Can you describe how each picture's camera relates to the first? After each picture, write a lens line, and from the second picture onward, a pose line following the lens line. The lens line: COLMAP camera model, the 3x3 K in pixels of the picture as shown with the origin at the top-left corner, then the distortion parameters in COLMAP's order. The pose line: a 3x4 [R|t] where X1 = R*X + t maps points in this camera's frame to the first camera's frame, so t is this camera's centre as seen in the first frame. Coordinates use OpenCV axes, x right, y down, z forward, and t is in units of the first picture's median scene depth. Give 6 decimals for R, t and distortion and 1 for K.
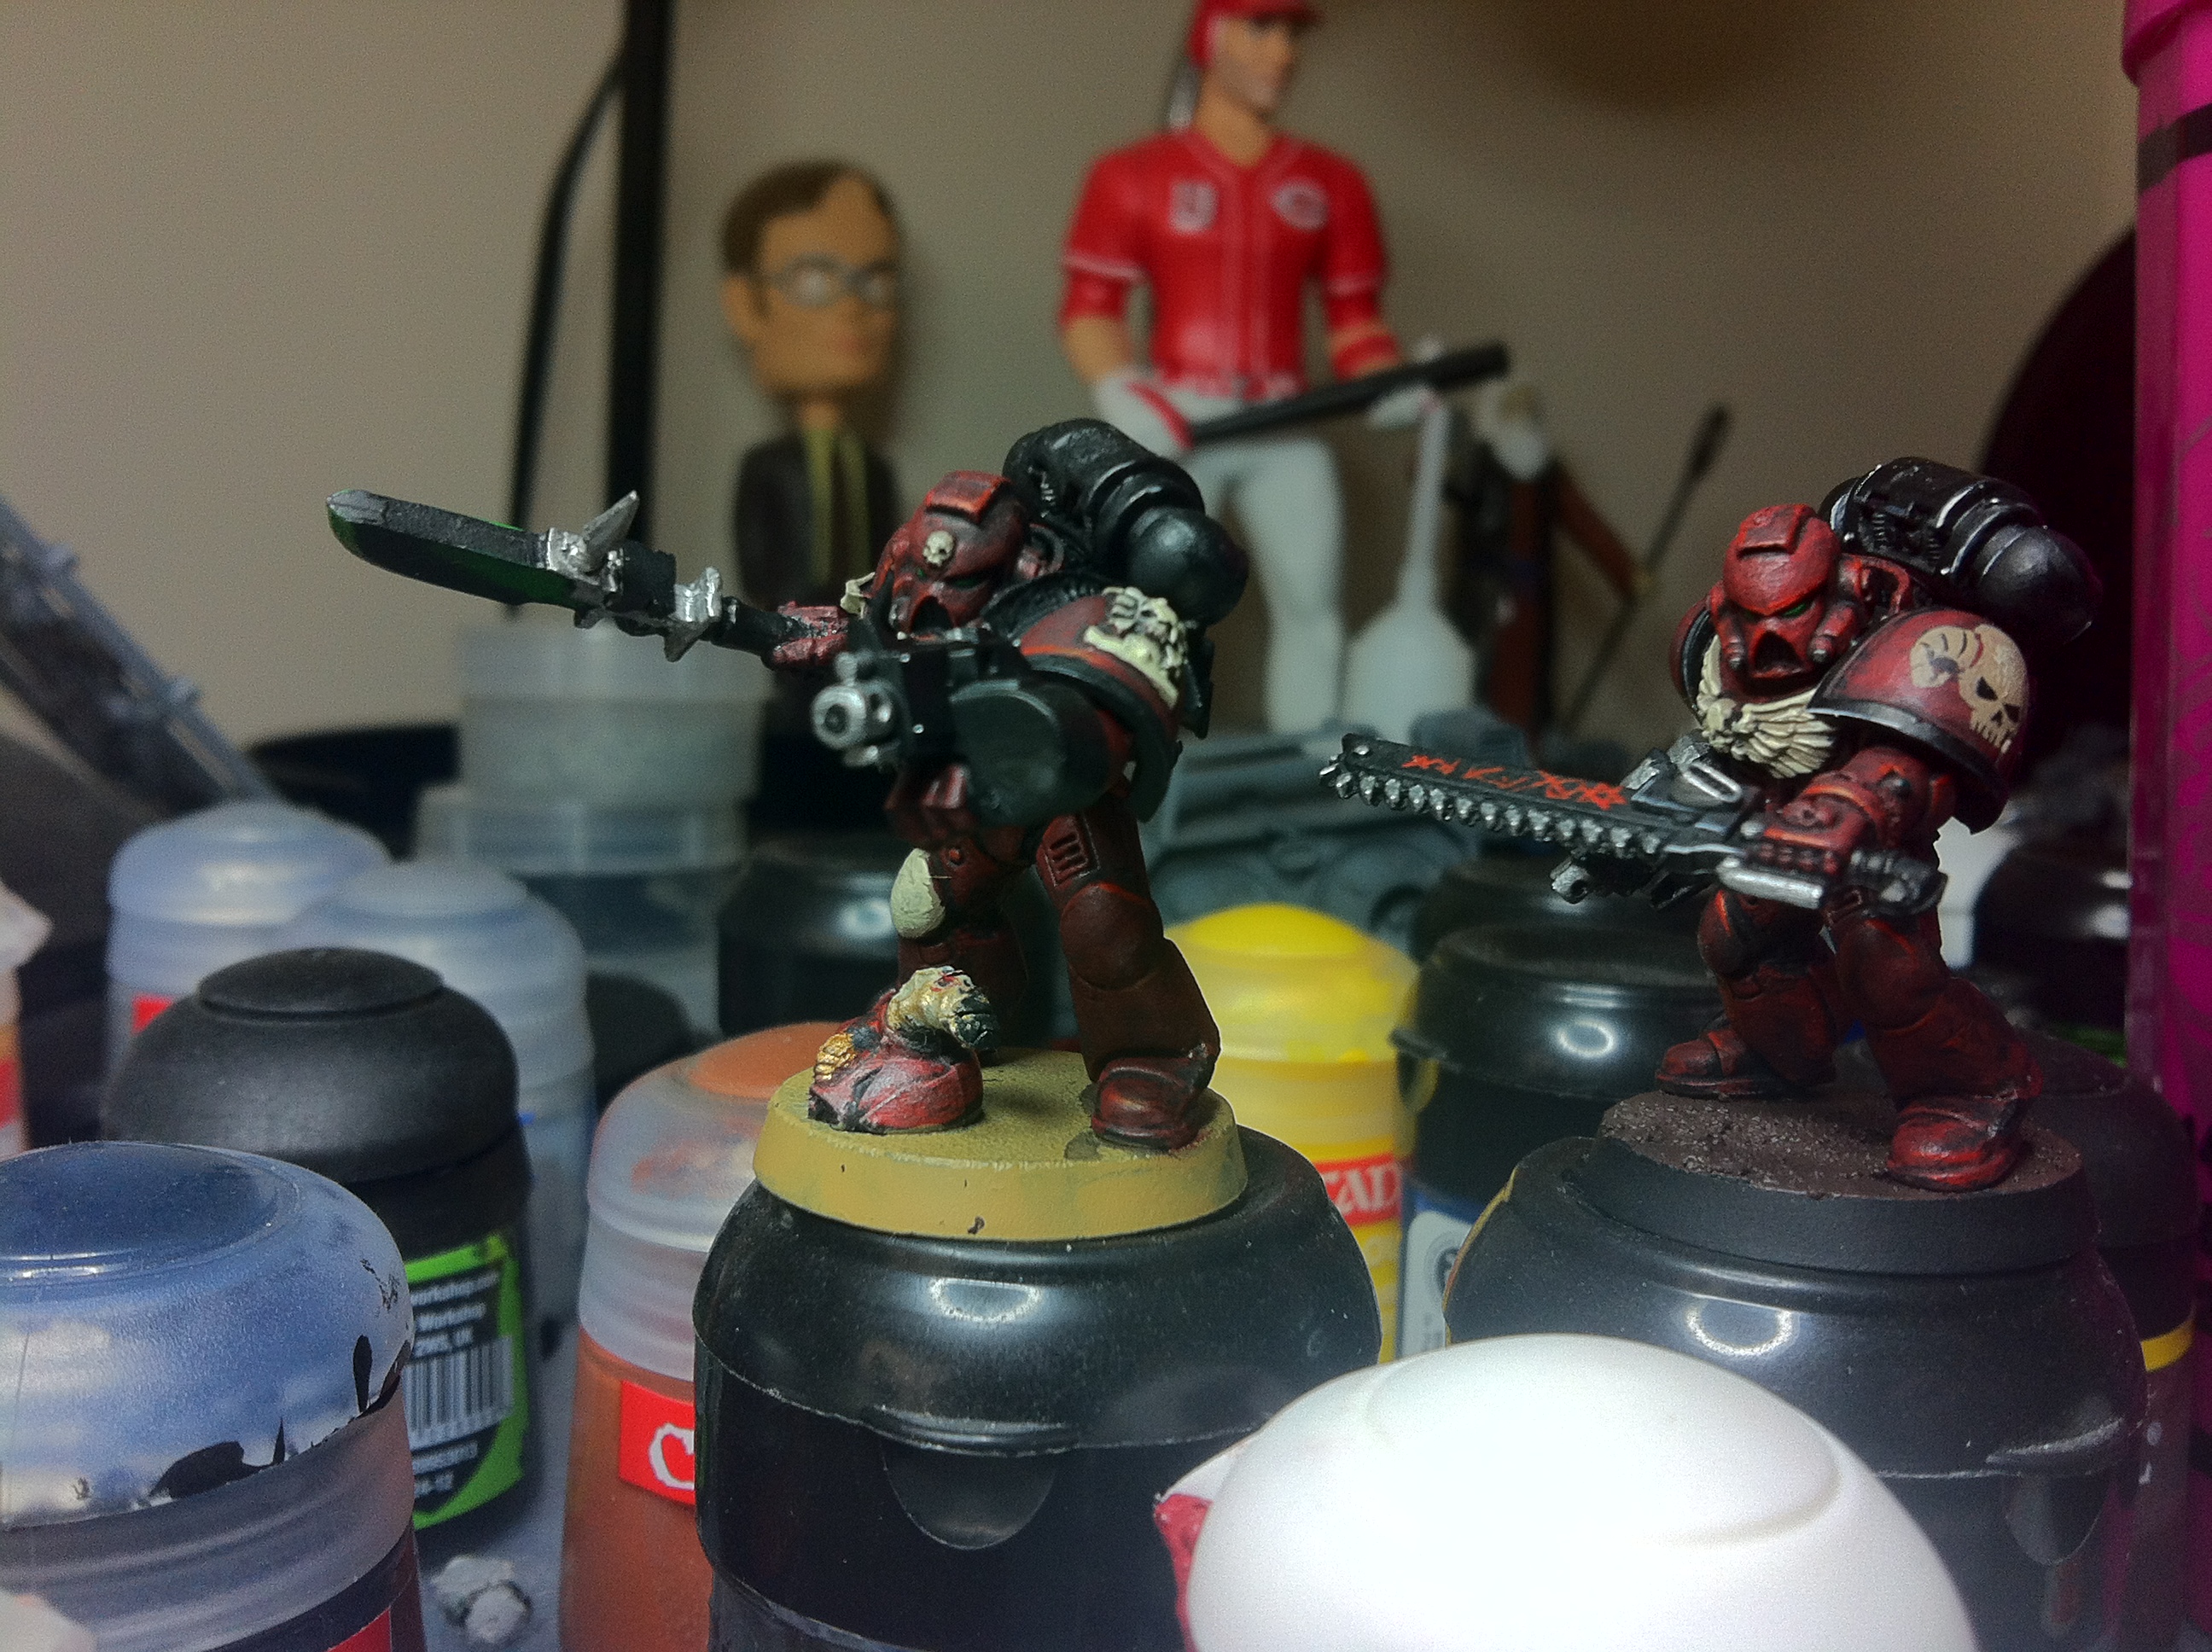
lens RADIAL K [[2208.6, 0, 1094.9], [0, 2208.6, 839.4], [0, 0, 1]] dist [-0.062836, 0.000000]
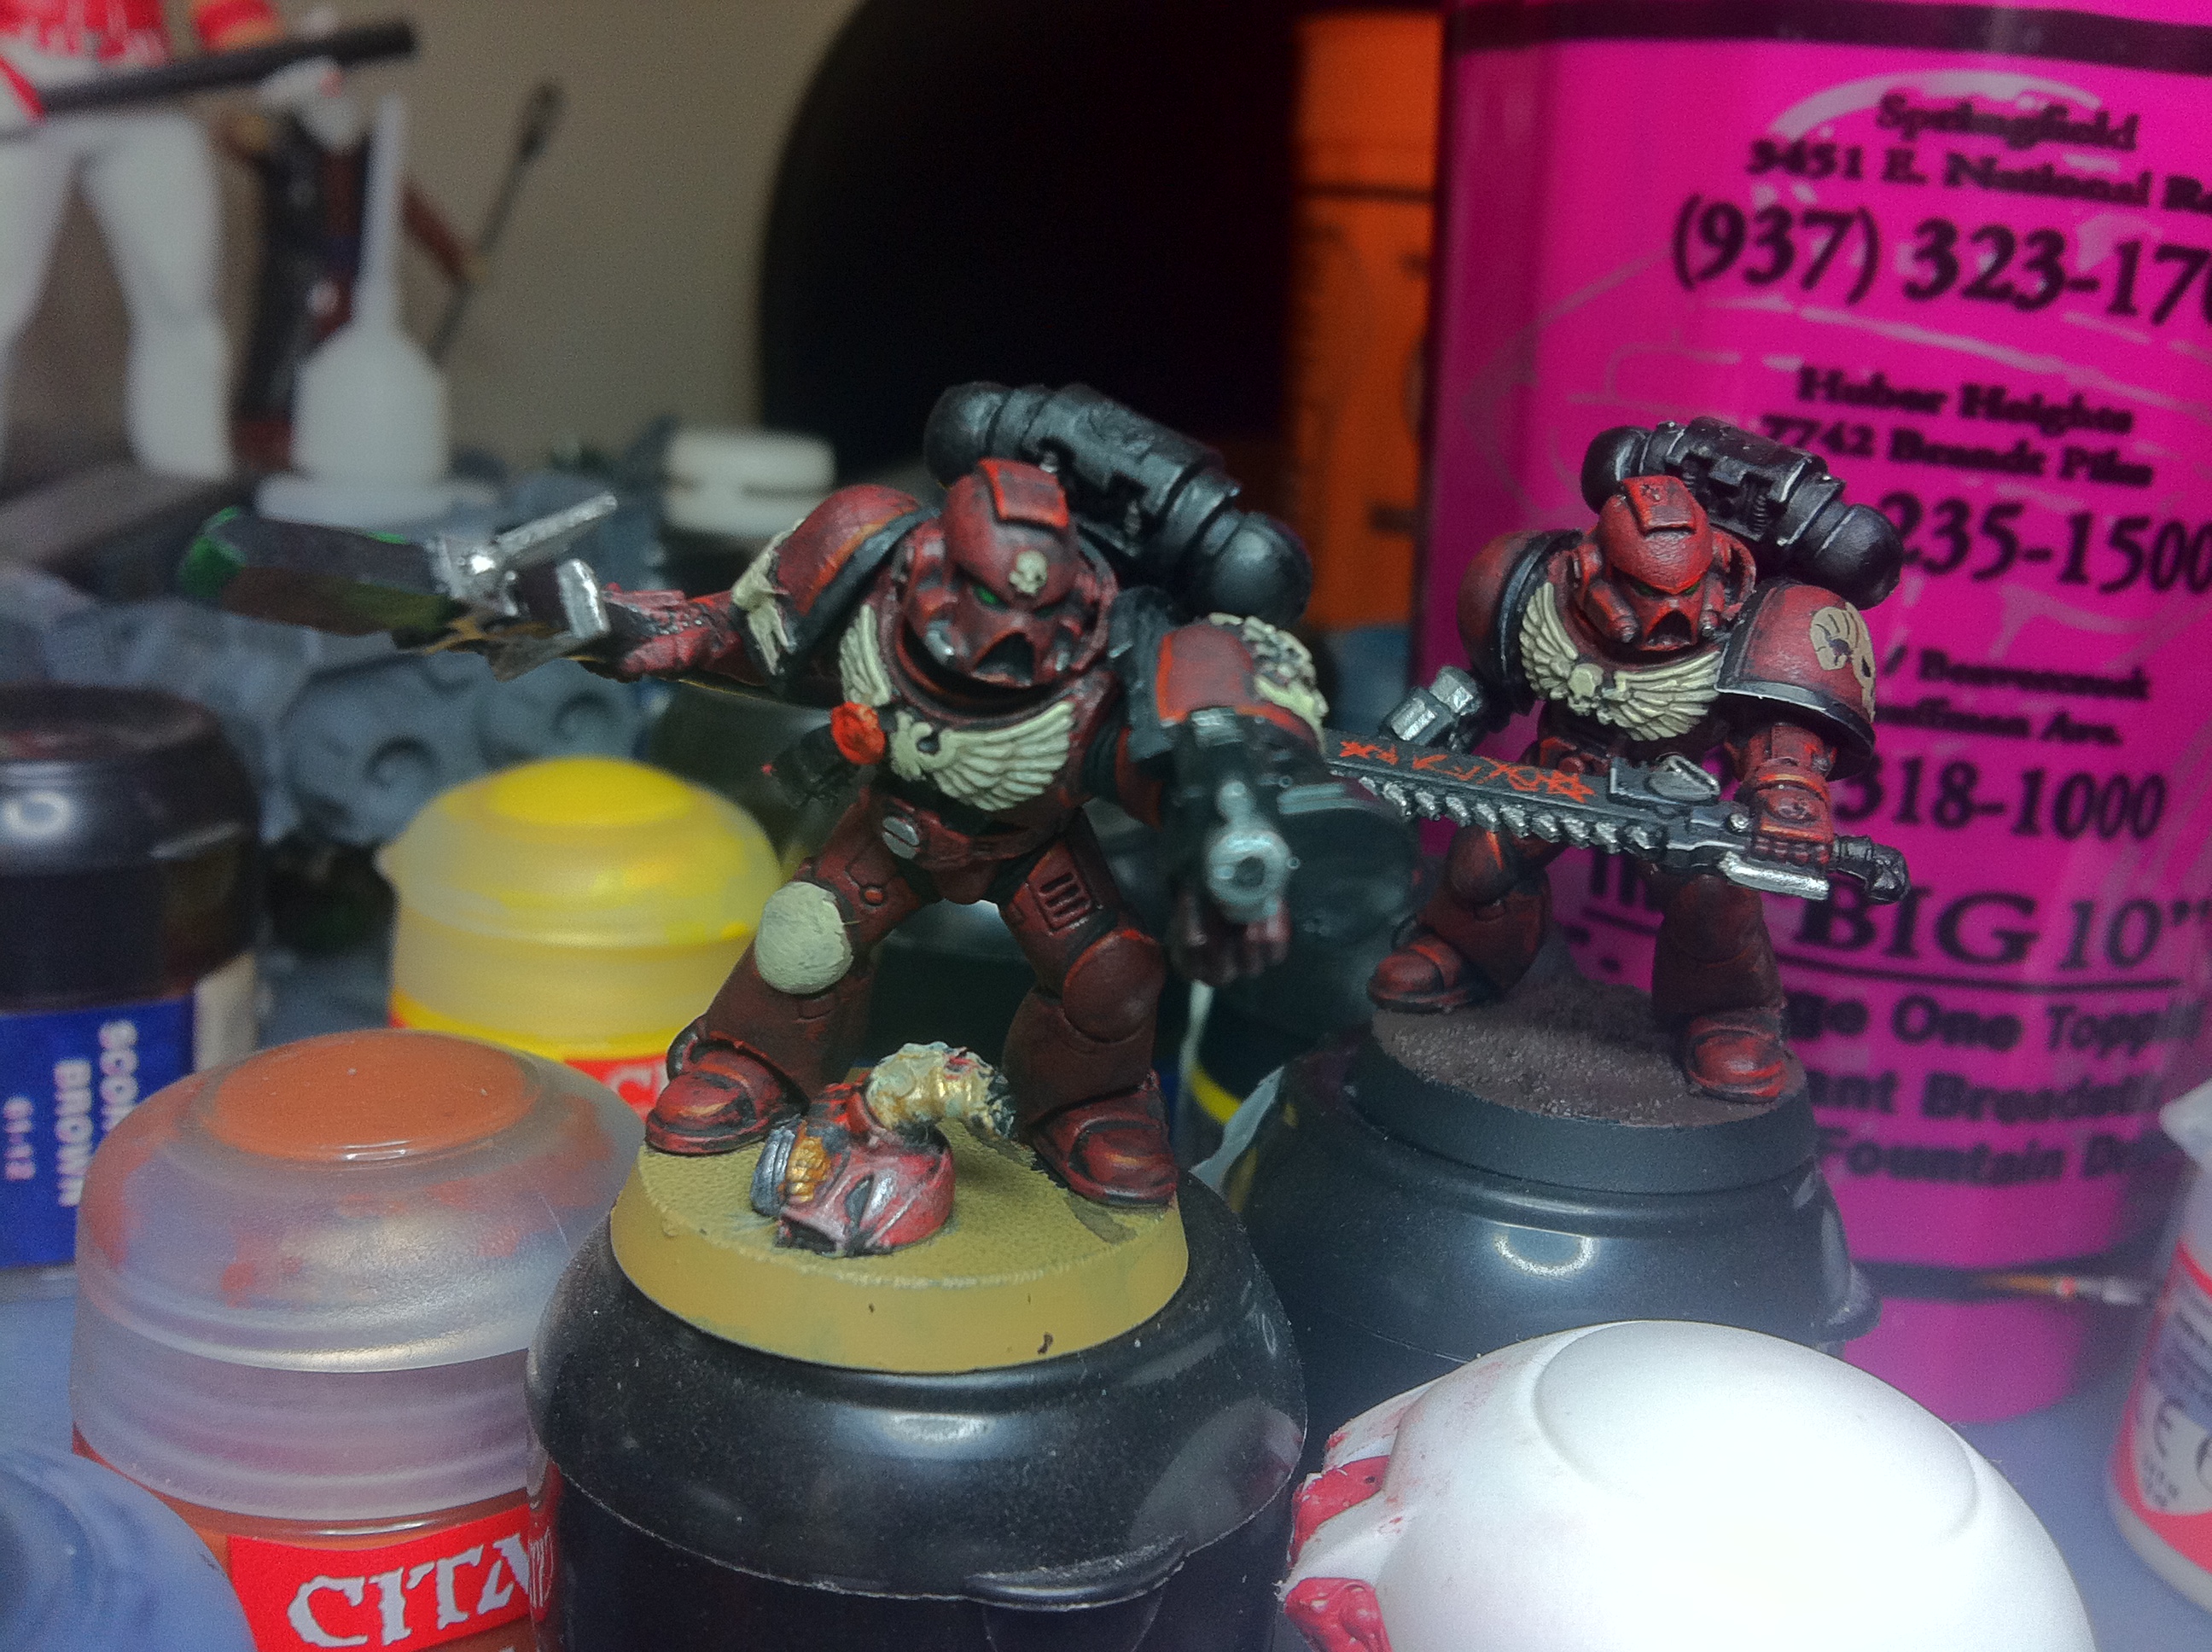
lens RADIAL K [[2208.6, 0, 1109.7], [0, 2208.6, 813.8], [0, 0, 1]] dist [-0.062836, 0.000000]
pose [[0.818556, -0.105562, 0.564644, -0.491001], [0.019194, 0.987447, 0.156780, -0.163360], [-0.574106, -0.117496, 0.810306, 0.298583]]
